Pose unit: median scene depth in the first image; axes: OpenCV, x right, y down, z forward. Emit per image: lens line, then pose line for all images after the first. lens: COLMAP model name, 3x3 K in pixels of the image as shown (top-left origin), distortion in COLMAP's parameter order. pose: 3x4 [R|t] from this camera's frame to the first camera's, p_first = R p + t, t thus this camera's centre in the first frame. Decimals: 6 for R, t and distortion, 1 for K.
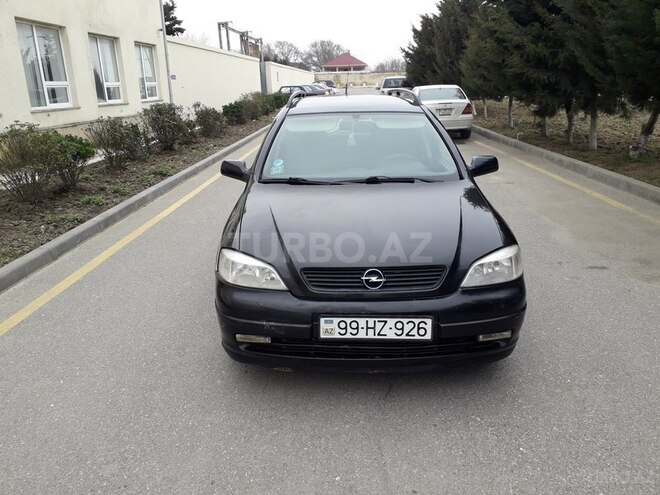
lens RADIAL K [[530.5, 0, 330.0], [0, 530.5, 247.5], [0, 0, 1]] dist [0.013456, -0.006753]
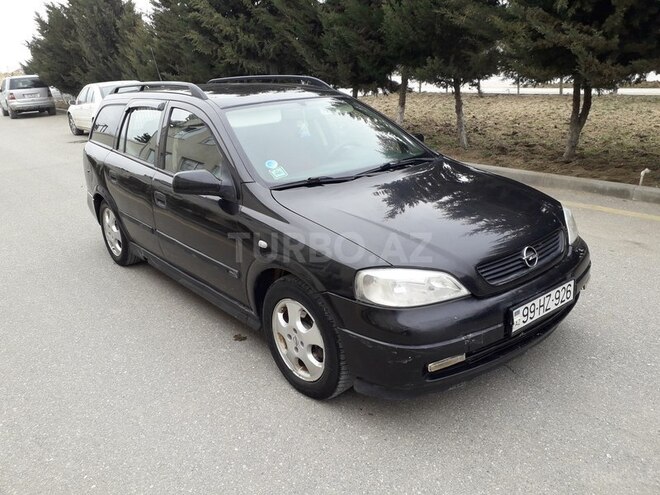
lens RADIAL K [[525.9, 0, 342.0], [0, 525.9, 257.0], [0, 0, 1]] dist [-0.005413, 0.005595]
pose [[0.765571, -0.238399, 0.597551, -0.149550], [0.223782, 0.969487, 0.100080, -0.022422], [-0.603177, 0.057103, 0.795561, 0.088596]]
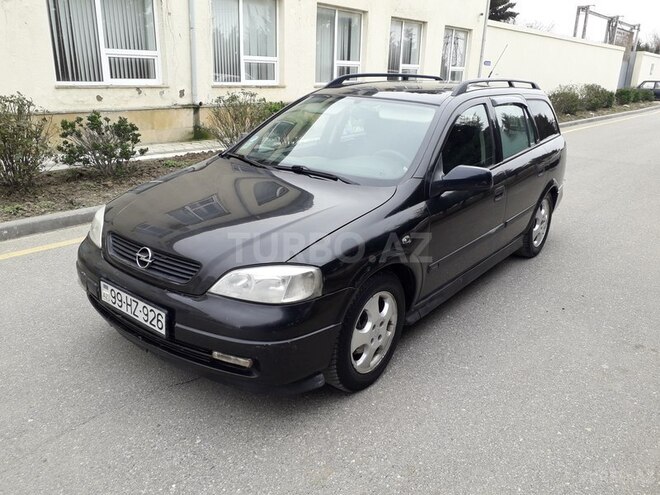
lens RADIAL K [[530.5, 0, 330.0], [0, 530.5, 247.5], [0, 0, 1]] dist [0.013456, -0.006753]
pose [[0.793420, 0.241970, -0.558512, 0.178943], [-0.229529, 0.968786, 0.093648, -0.025980], [0.563739, 0.053893, 0.824193, 0.075978]]
